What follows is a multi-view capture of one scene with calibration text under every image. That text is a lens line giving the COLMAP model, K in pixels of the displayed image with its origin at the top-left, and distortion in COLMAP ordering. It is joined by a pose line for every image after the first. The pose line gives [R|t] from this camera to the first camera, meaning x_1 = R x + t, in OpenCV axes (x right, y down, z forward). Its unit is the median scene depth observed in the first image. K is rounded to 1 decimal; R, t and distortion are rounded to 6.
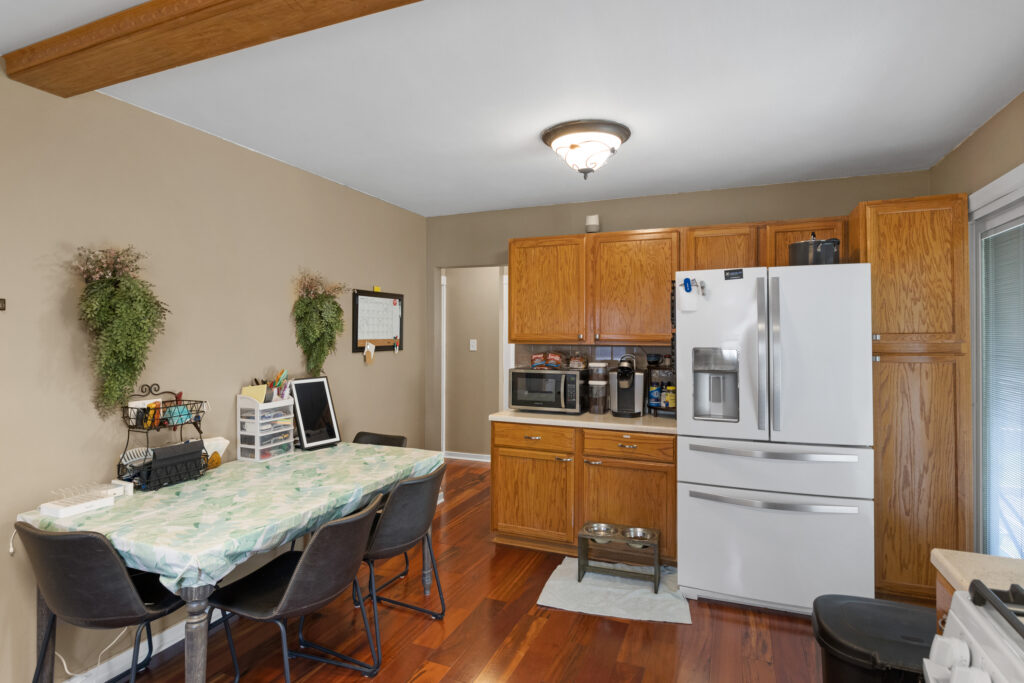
lens RADIAL K [[538.5, 0, 511.9], [0, 538.5, 341.6], [0, 0, 1]] dist [-0.000332, -0.000102]
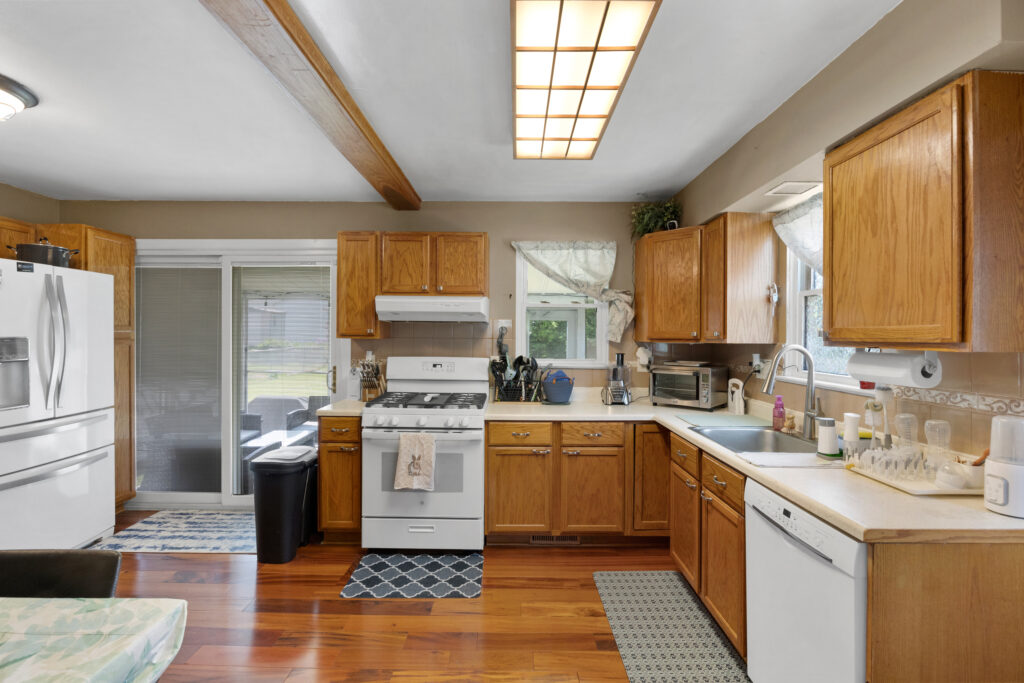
lens RADIAL K [[495.6, 0, 511.6], [0, 495.6, 338.7], [0, 0, 1]] dist [-0.001892, 0.000211]
pose [[-0.375155, -0.012854, 0.926873, -0.872317], [-0.018932, 0.999802, 0.006202, -0.009214], [-0.926769, -0.015221, -0.375324, 0.493277]]
